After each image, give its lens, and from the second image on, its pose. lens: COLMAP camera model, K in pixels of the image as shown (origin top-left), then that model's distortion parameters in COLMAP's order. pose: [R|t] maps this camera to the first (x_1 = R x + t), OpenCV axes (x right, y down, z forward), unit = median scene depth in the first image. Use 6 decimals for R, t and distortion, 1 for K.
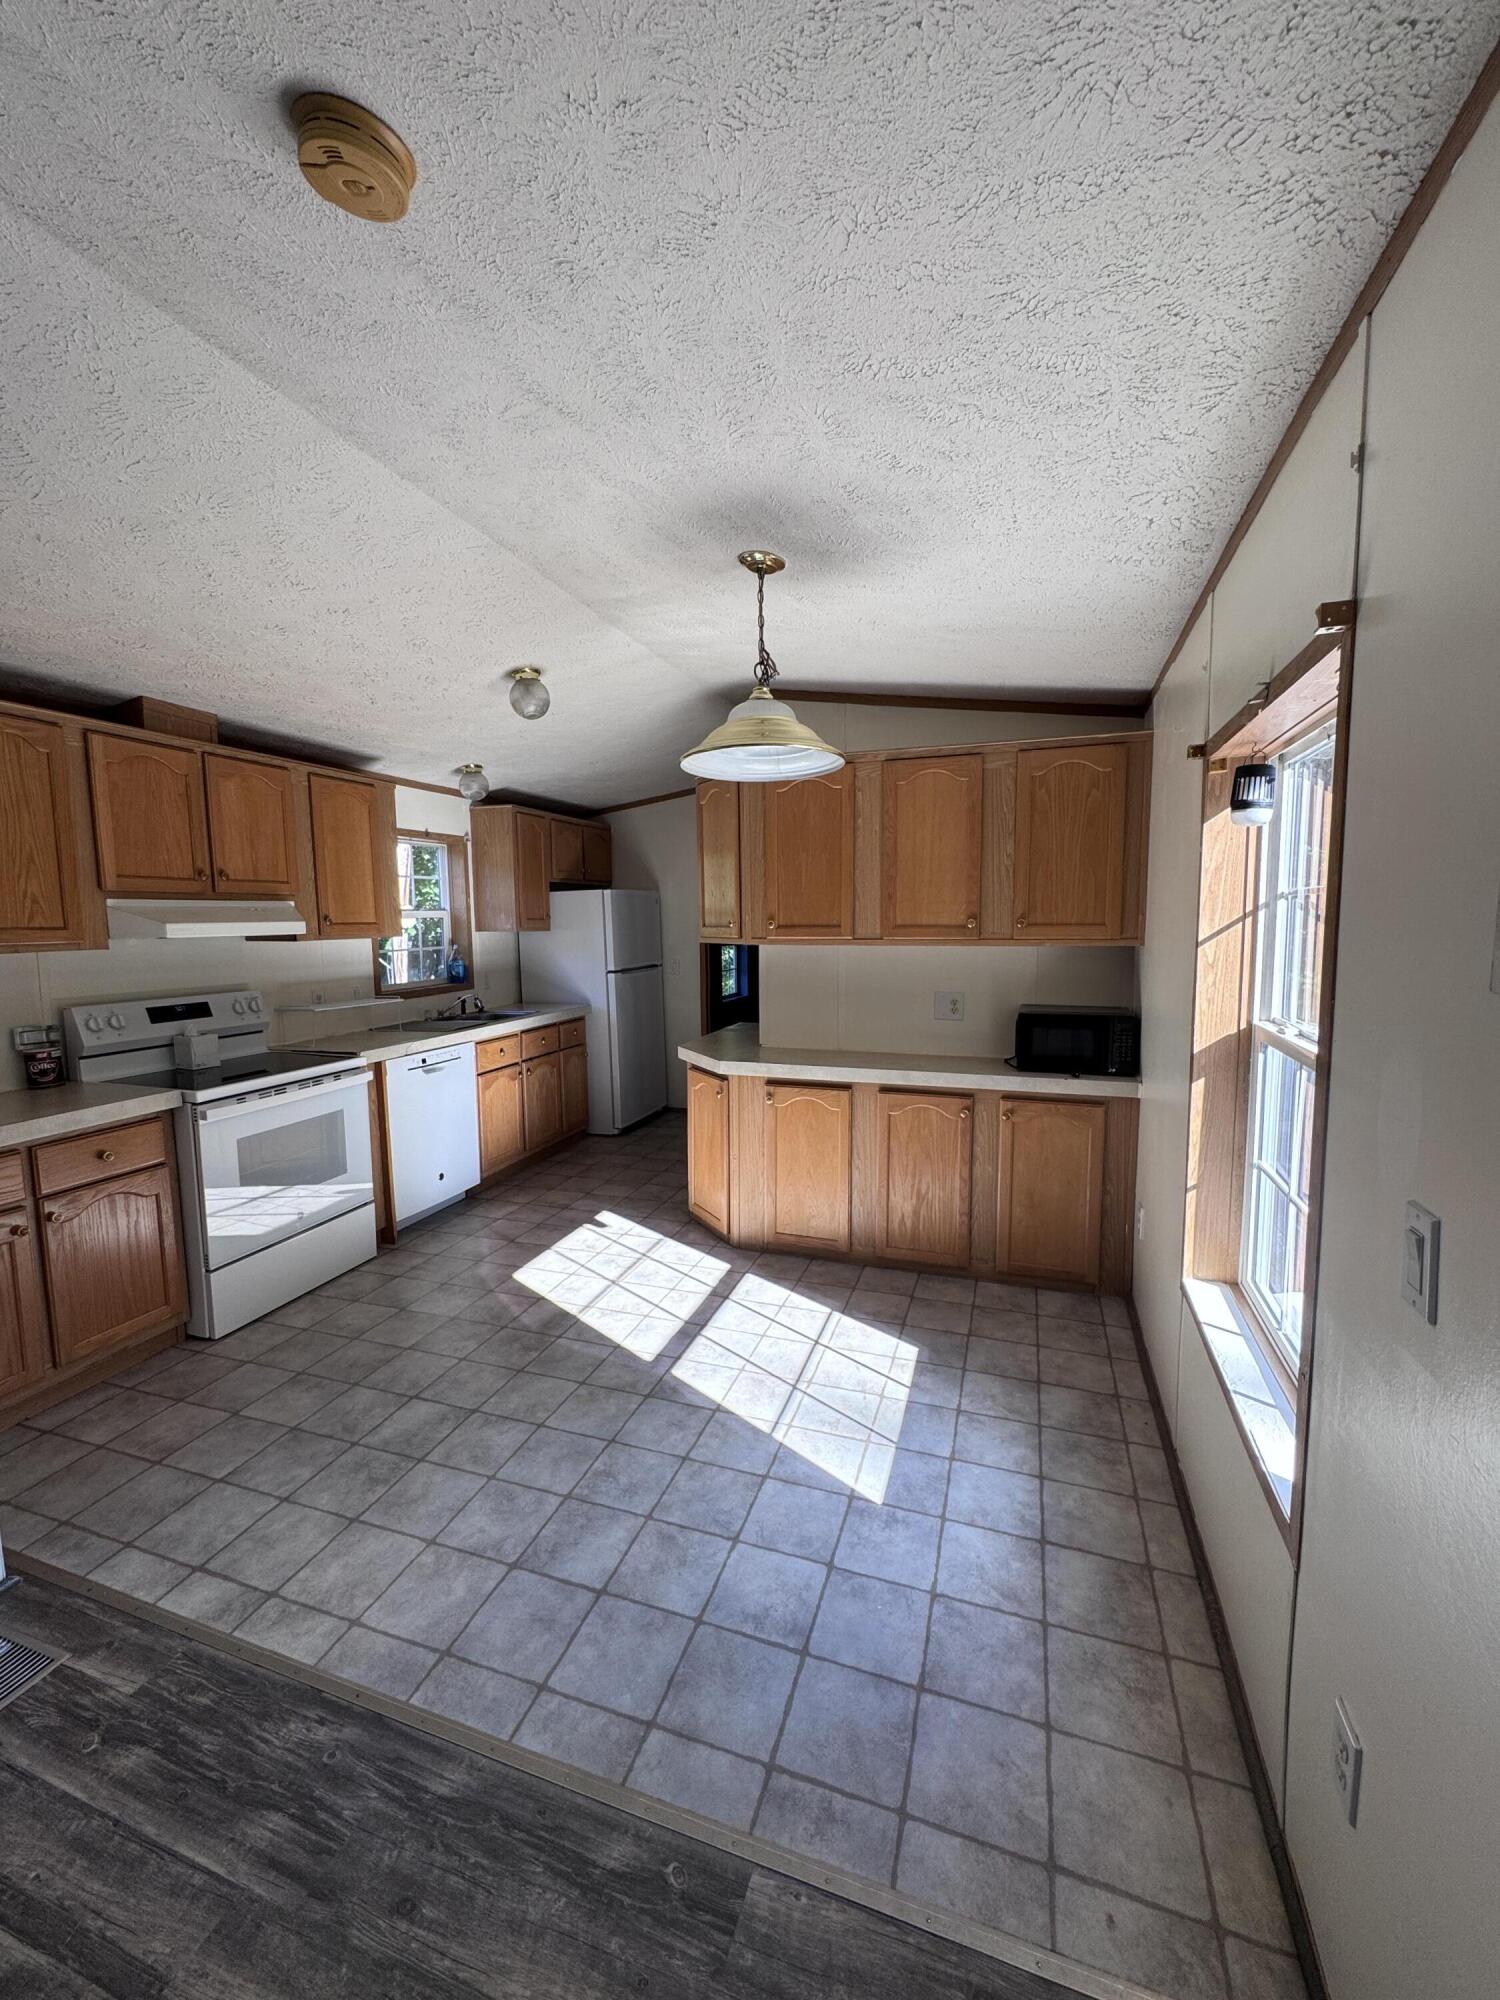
lens RADIAL K [[797.9, 0, 754.4], [0, 797.9, 1004.9], [0, 0, 1]] dist [-0.001067, 0.000168]
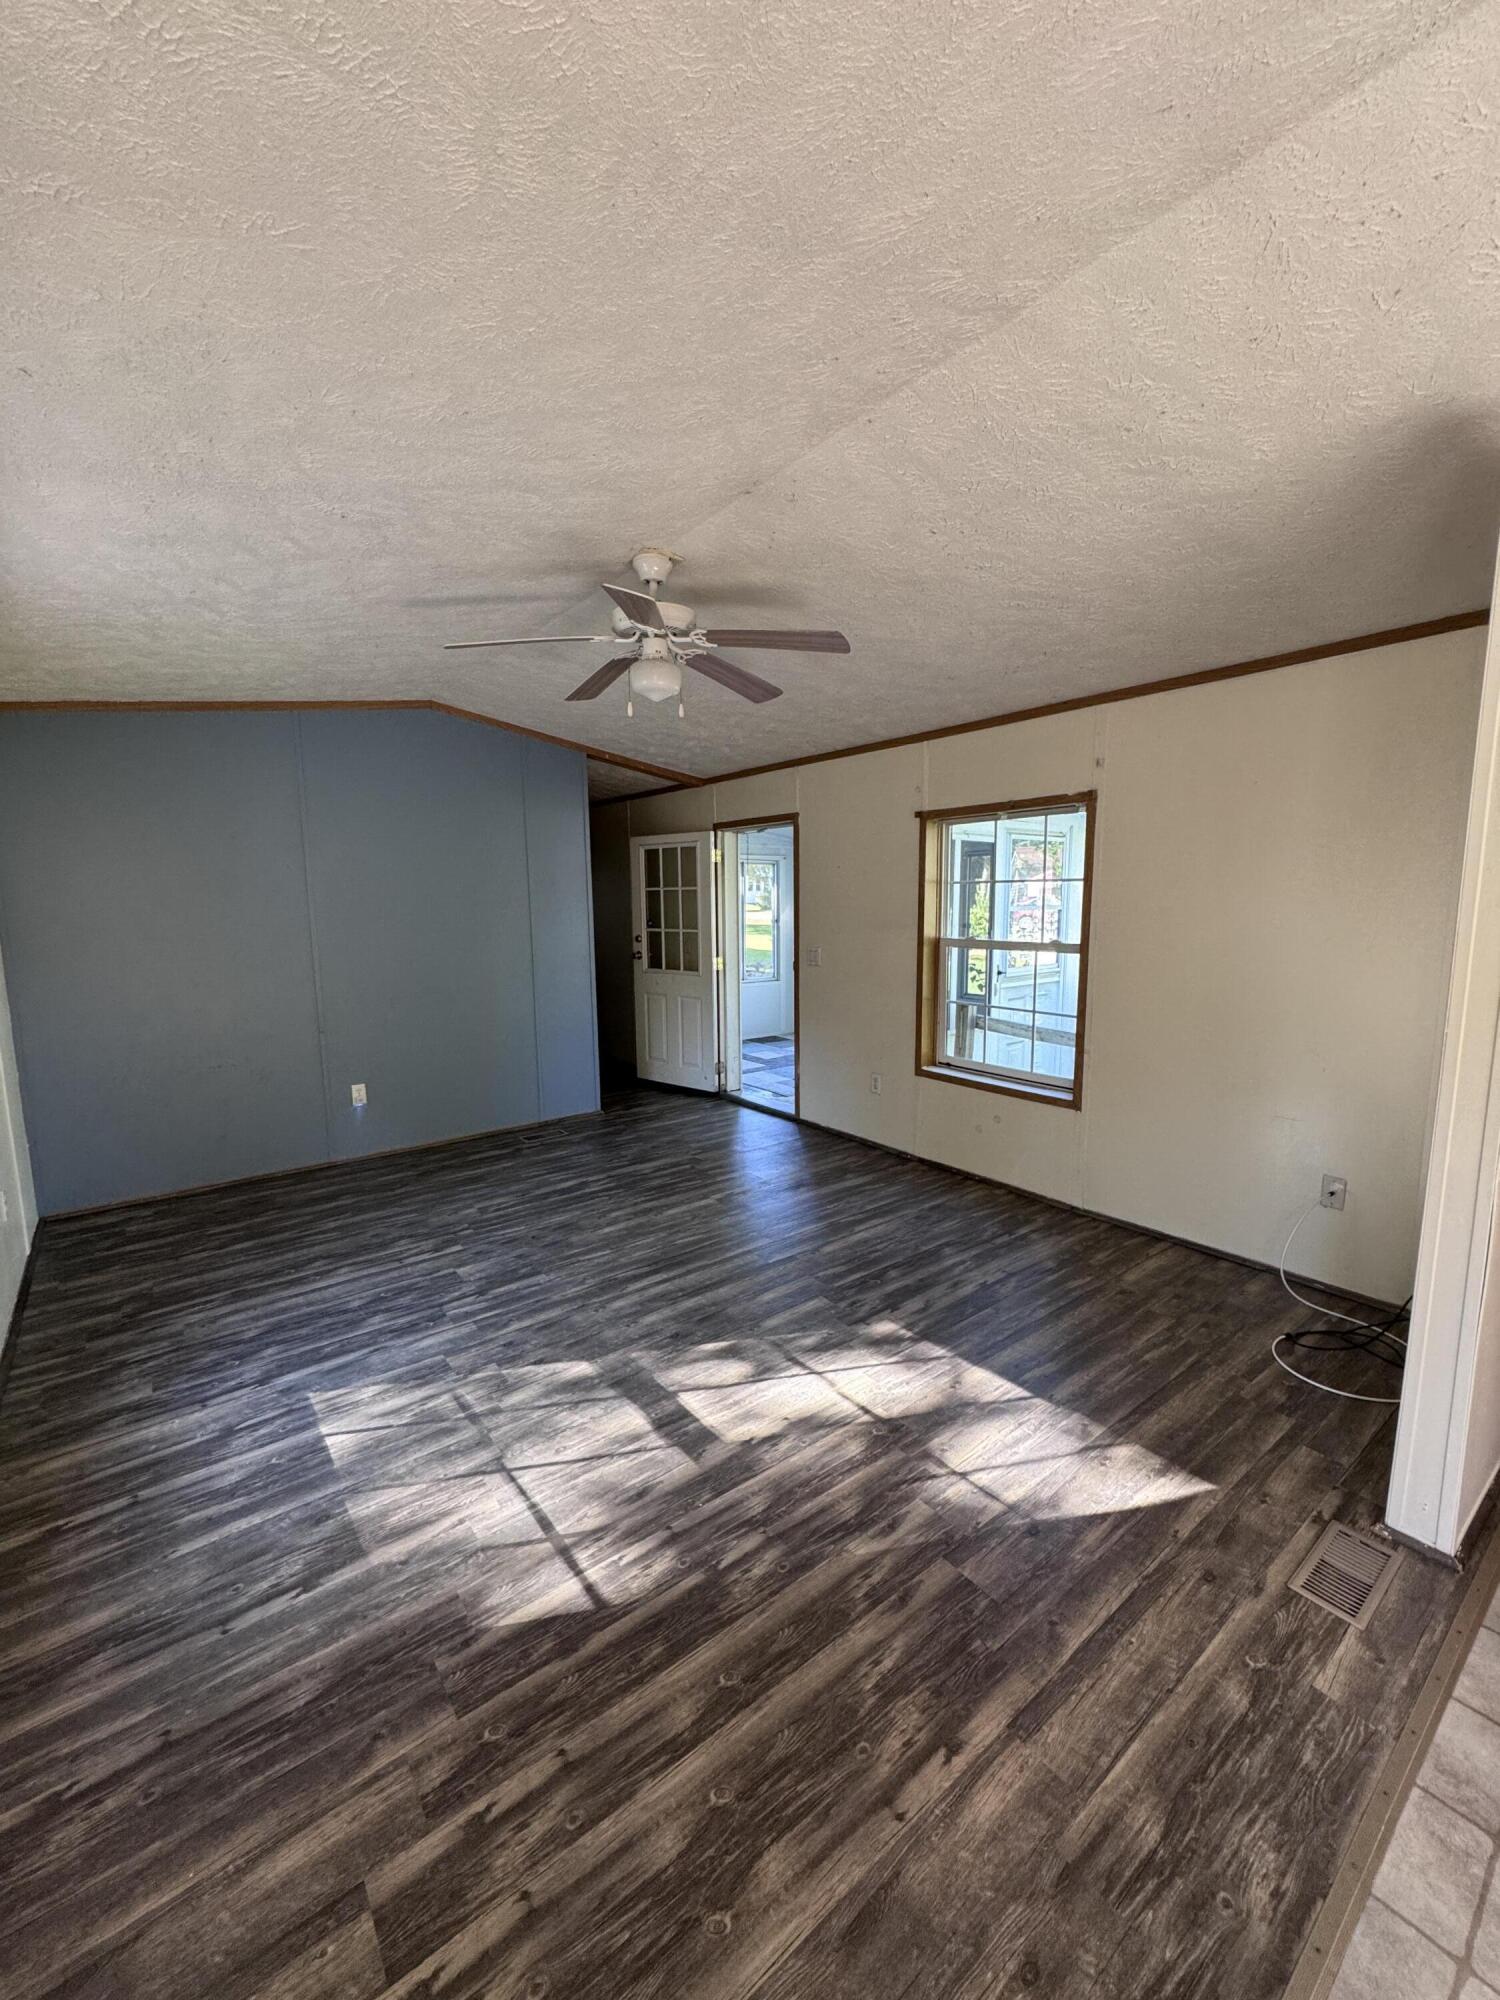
lens RADIAL K [[797.9, 0, 754.4], [0, 797.9, 1004.9], [0, 0, 1]] dist [-0.001067, 0.000168]
pose [[-0.546044, 0.131135, -0.827429, 0.230732], [-0.069395, 0.977199, 0.200667, -0.063564], [0.834877, 0.166992, -0.524493, 0.719225]]
